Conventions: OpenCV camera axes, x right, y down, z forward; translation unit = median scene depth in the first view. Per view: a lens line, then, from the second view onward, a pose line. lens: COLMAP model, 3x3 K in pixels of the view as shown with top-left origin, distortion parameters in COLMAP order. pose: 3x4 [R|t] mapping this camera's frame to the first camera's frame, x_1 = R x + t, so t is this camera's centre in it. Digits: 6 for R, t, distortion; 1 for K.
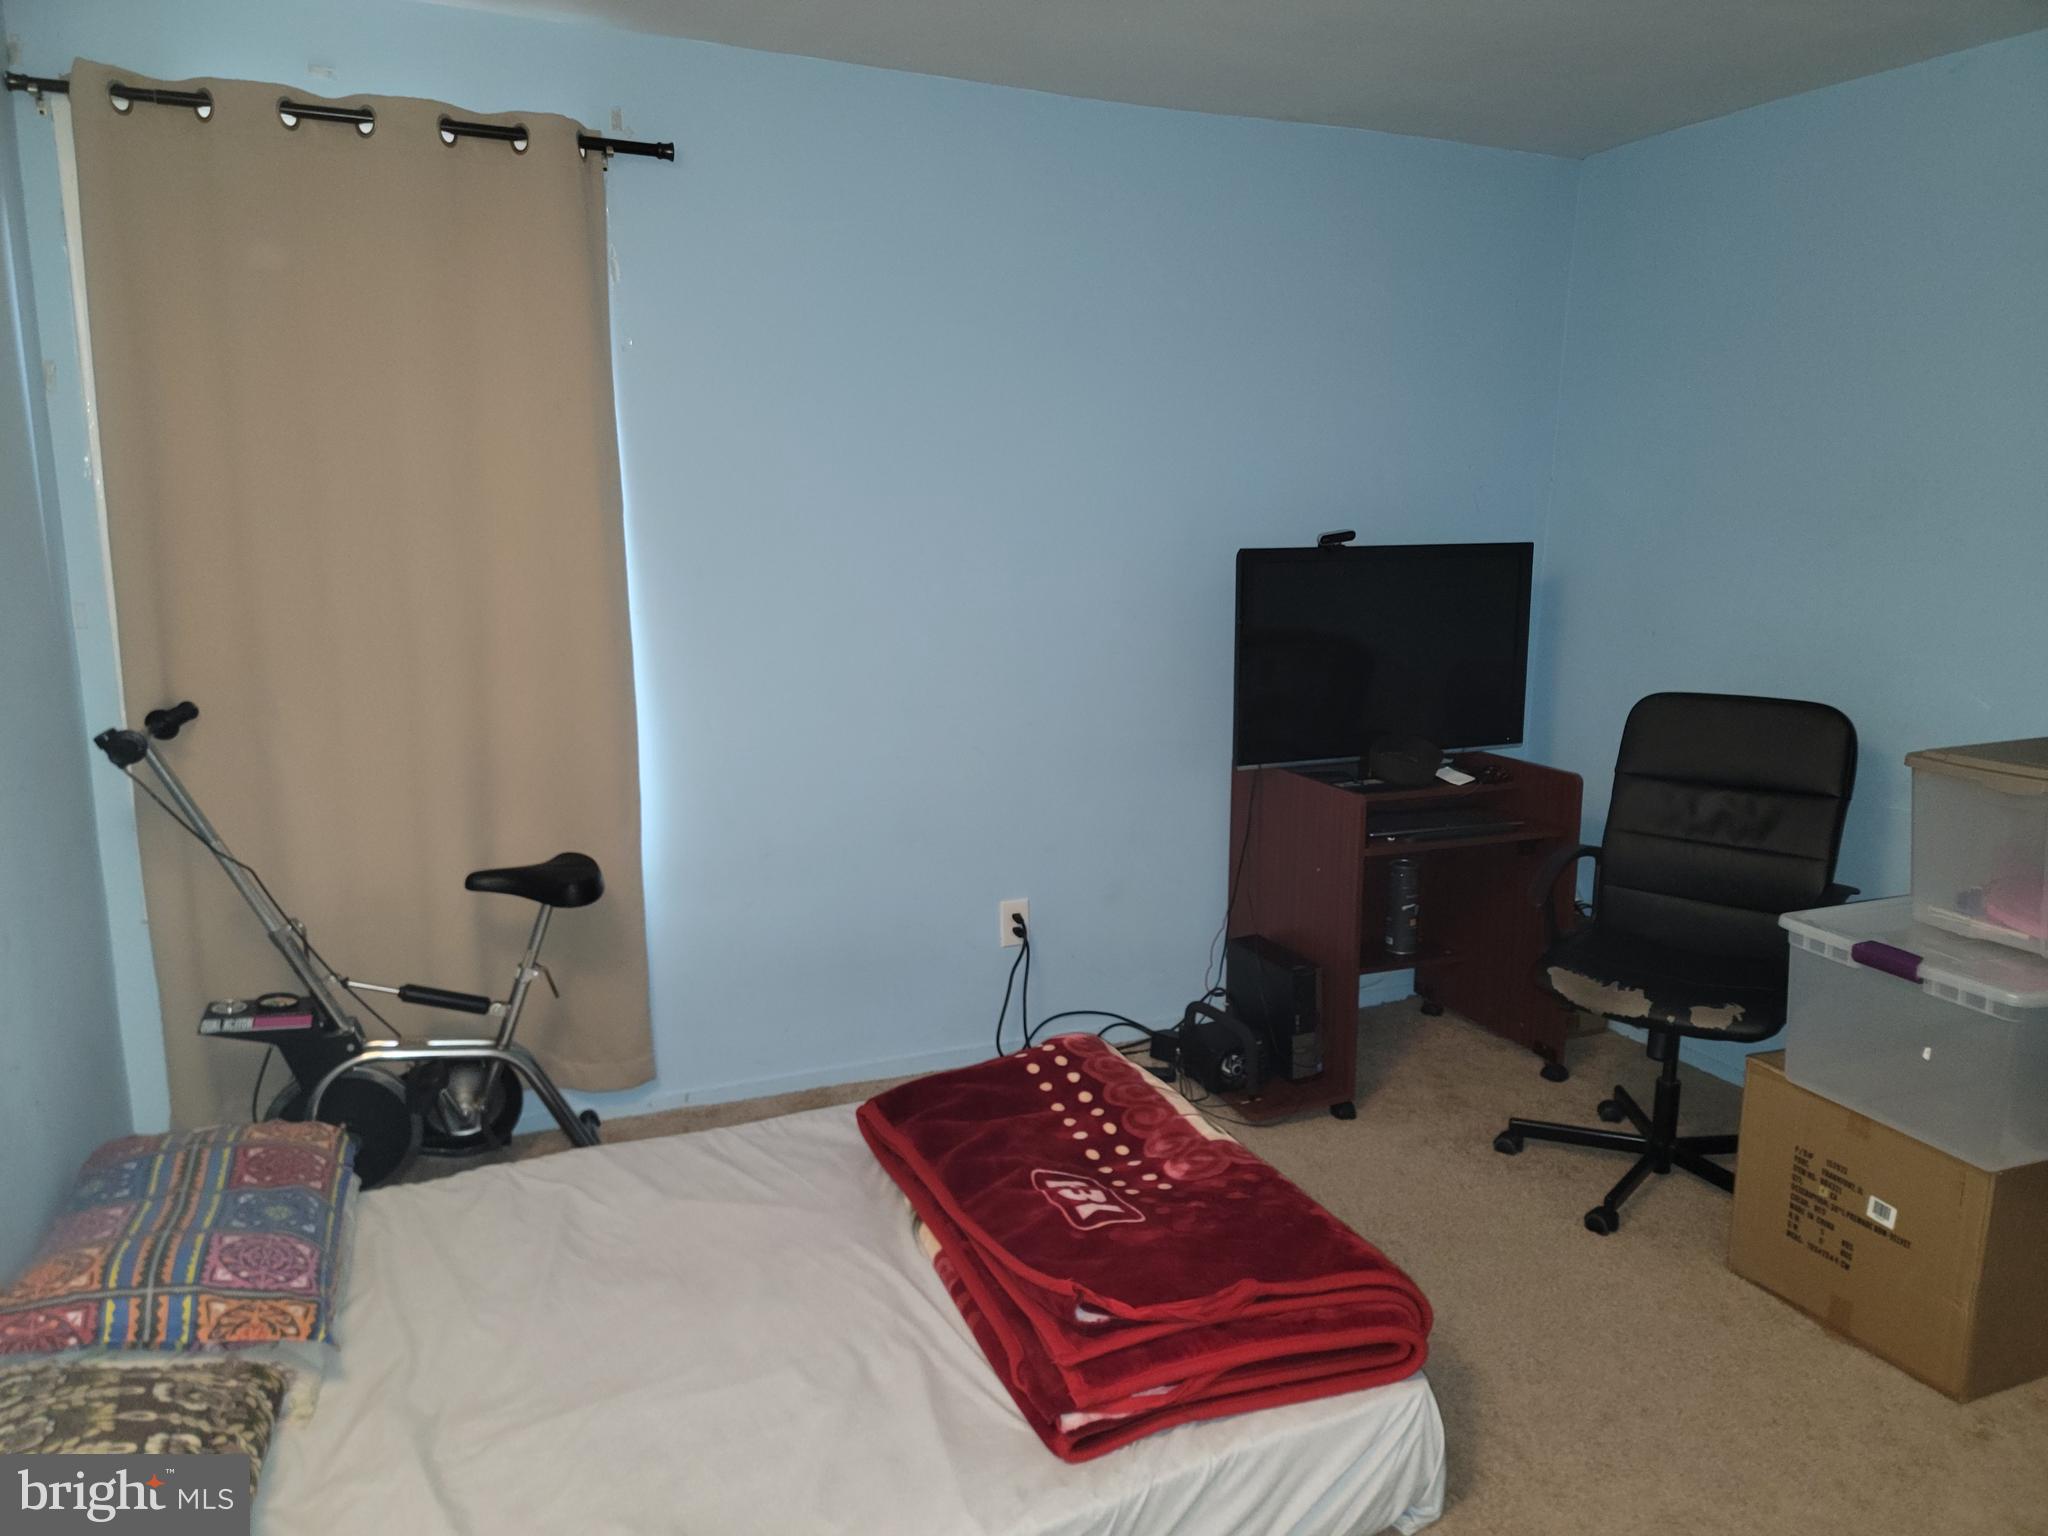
lens RADIAL K [[1422.3, 0, 1033.9], [0, 1422.3, 776.1], [0, 0, 1]] dist [0.056736, -0.054417]
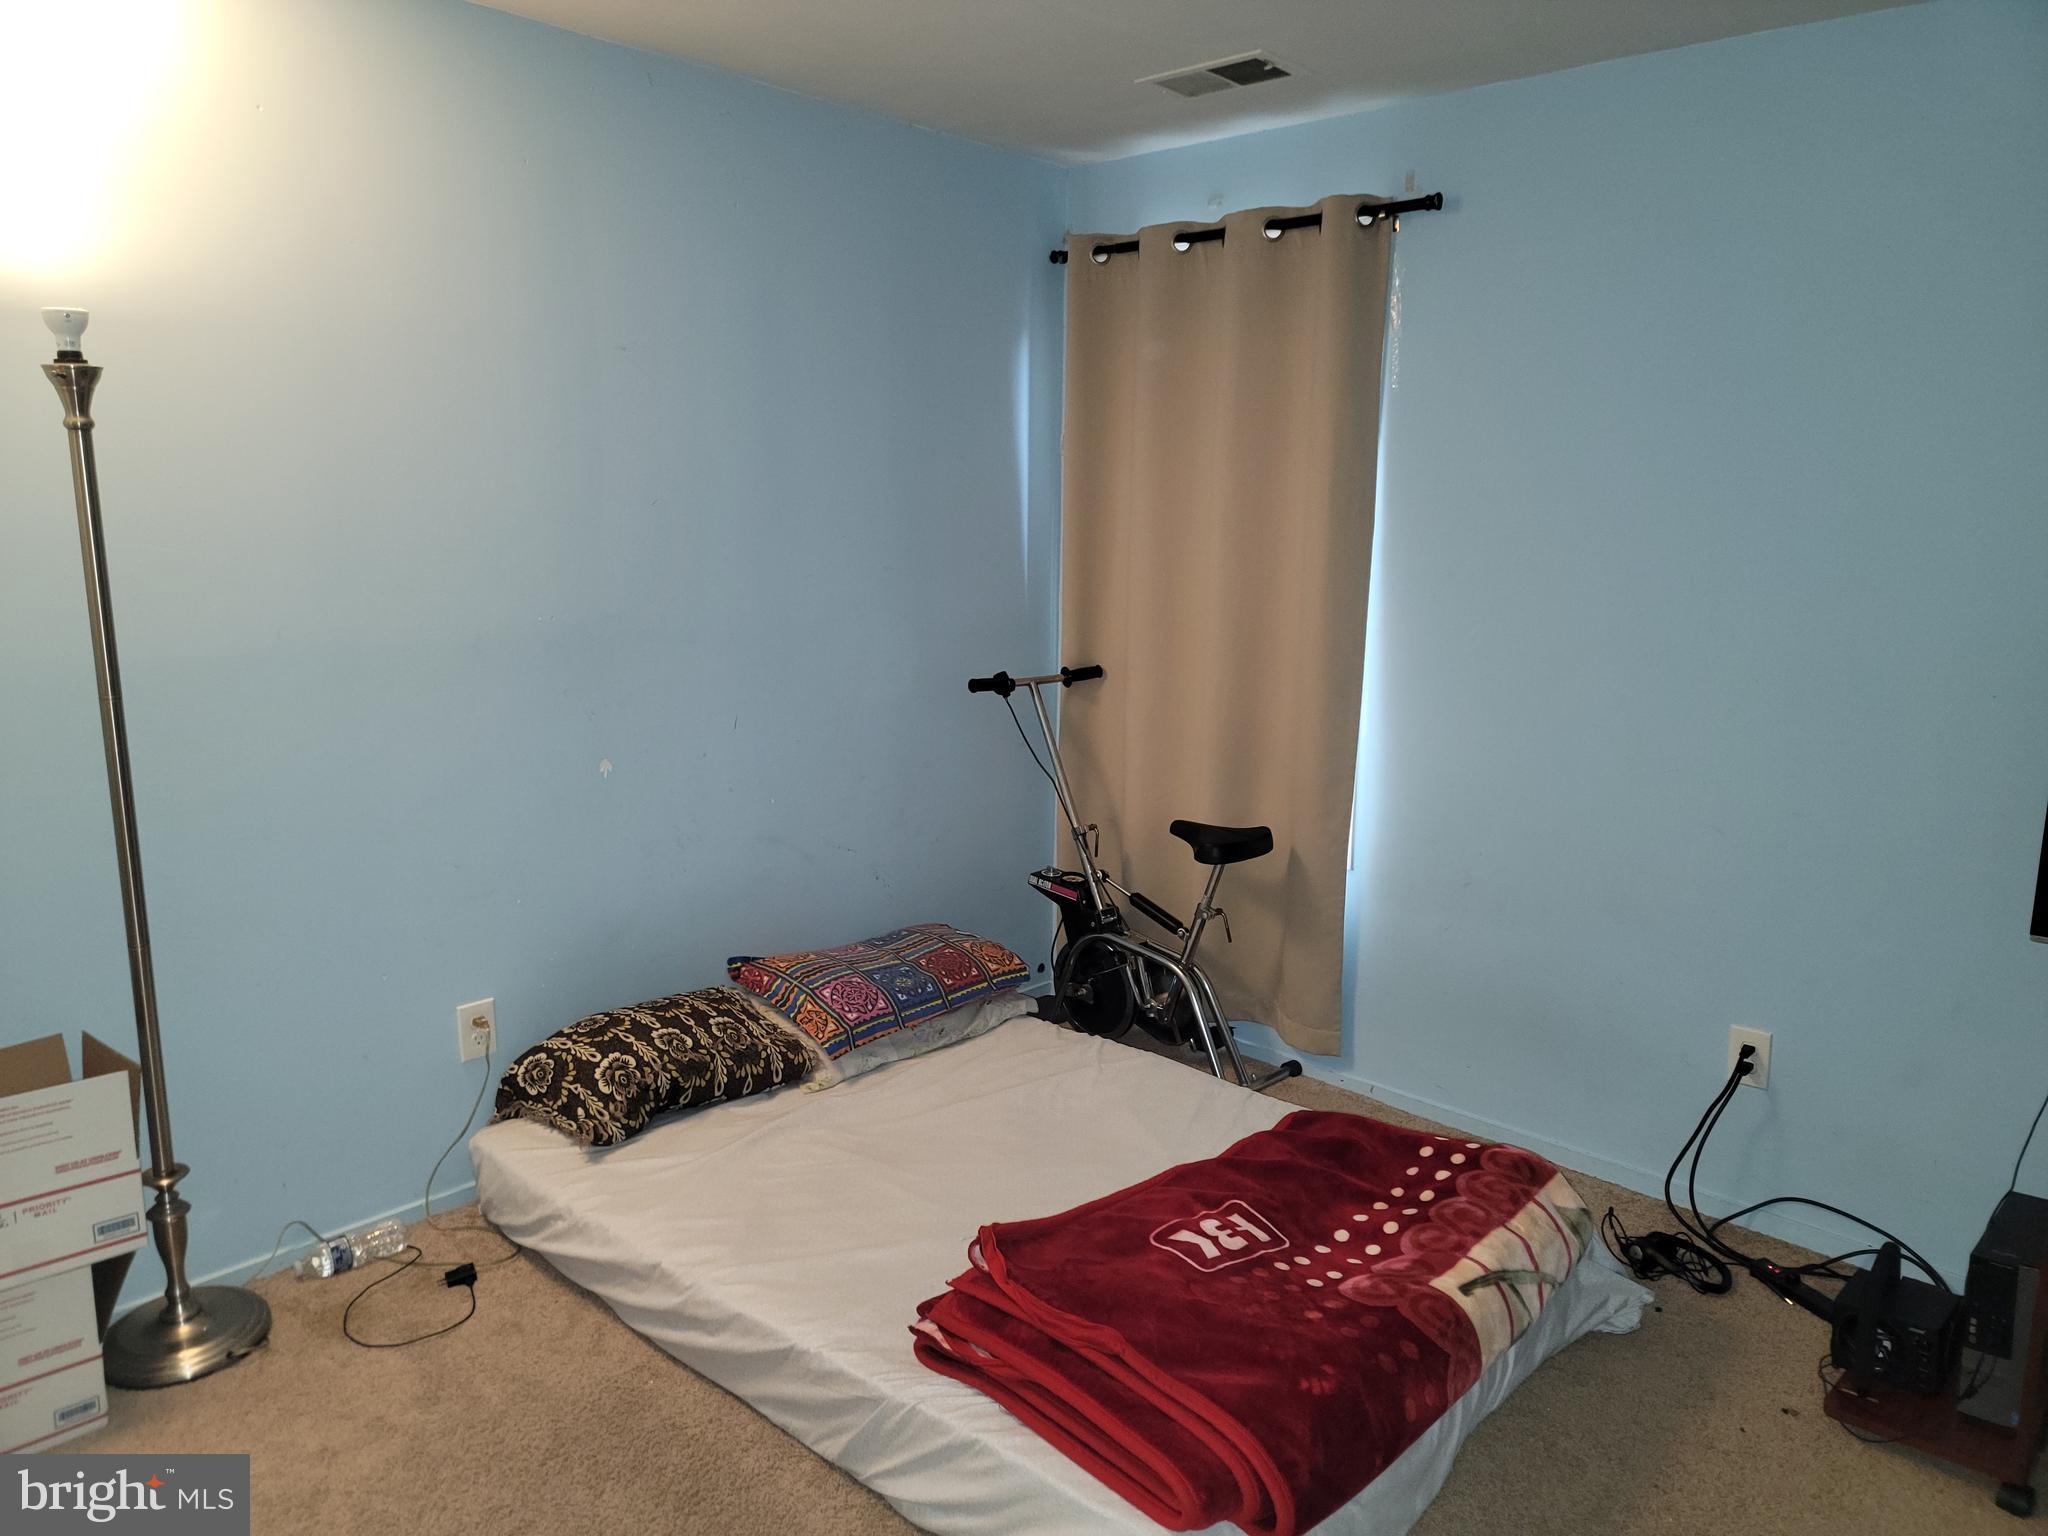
lens RADIAL K [[1422.3, 0, 1035.7], [0, 1422.3, 760.8], [0, 0, 1]] dist [0.056736, -0.054417]
pose [[0.389094, 0.159152, -0.907346, 0.719284], [-0.183568, 0.978604, 0.092932, -0.080885], [0.902723, 0.130400, 0.409985, 0.383010]]
